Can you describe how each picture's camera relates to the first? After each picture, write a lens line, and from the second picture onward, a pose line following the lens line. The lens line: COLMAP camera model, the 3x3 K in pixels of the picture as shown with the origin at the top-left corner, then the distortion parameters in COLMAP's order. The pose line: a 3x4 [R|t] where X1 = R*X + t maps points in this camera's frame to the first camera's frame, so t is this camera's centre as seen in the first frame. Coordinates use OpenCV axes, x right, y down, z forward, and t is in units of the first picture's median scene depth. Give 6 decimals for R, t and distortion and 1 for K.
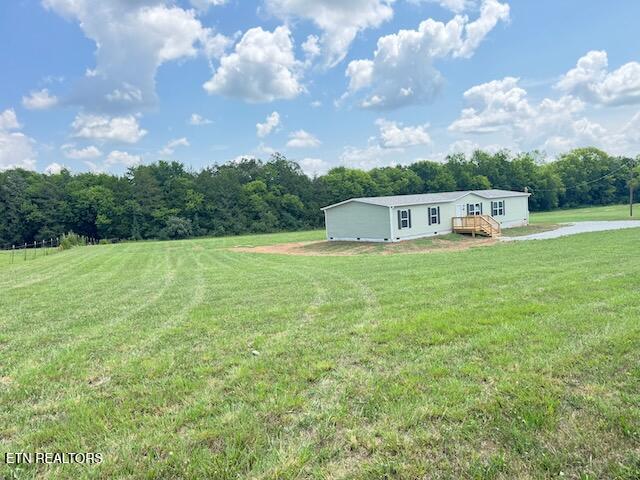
lens RADIAL K [[446.6, 0, 319.8], [0, 446.6, 245.8], [0, 0, 1]] dist [0.045041, -0.048582]
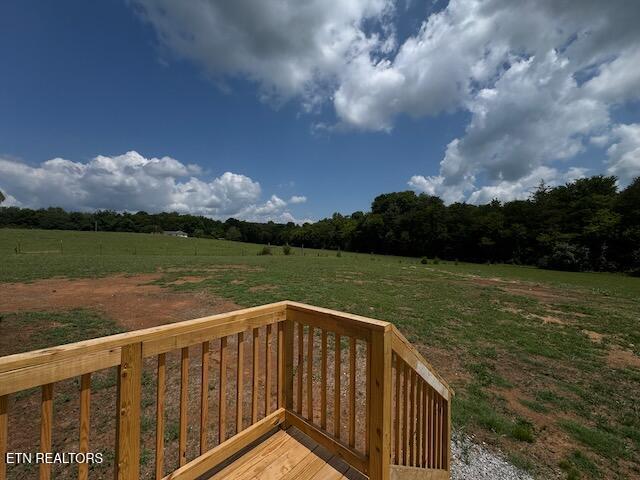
lens RADIAL K [[254.1, 0, 320.1], [0, 254.1, 238.7], [0, 0, 1]] dist [-0.005098, 0.000593]
pose [[0.144849, 0.045759, -0.988395, 0.065878], [-0.106732, 0.993824, 0.030368, -0.034829], [0.983680, 0.101095, 0.148838, 0.448104]]
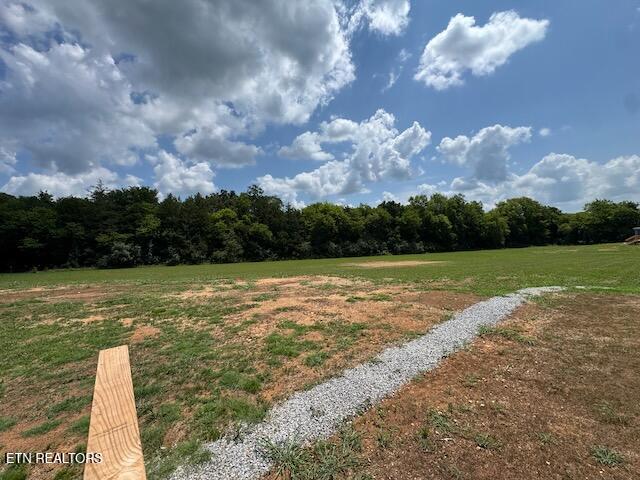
lens RADIAL K [[254.1, 0, 320.0], [0, 254.1, 238.6], [0, 0, 1]] dist [-0.005098, 0.000593]
pose [[0.999460, 0.032686, -0.003382, 0.070171], [-0.032859, 0.995130, -0.092930, -0.034823], [0.000328, 0.092991, 0.995667, 0.453927]]
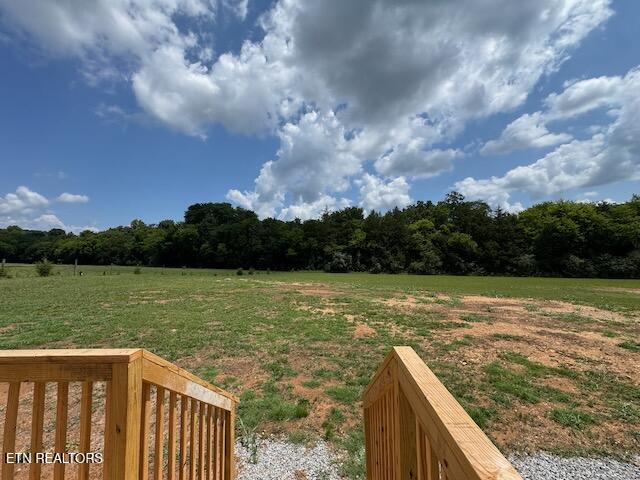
lens RADIAL K [[254.1, 0, 319.9], [0, 254.1, 239.6], [0, 0, 1]] dist [-0.005098, 0.000593]
pose [[0.739564, 0.010605, -0.673002, 0.067012], [-0.090614, 0.992342, -0.083938, -0.035008], [0.666959, 0.123061, 0.734862, 0.451588]]
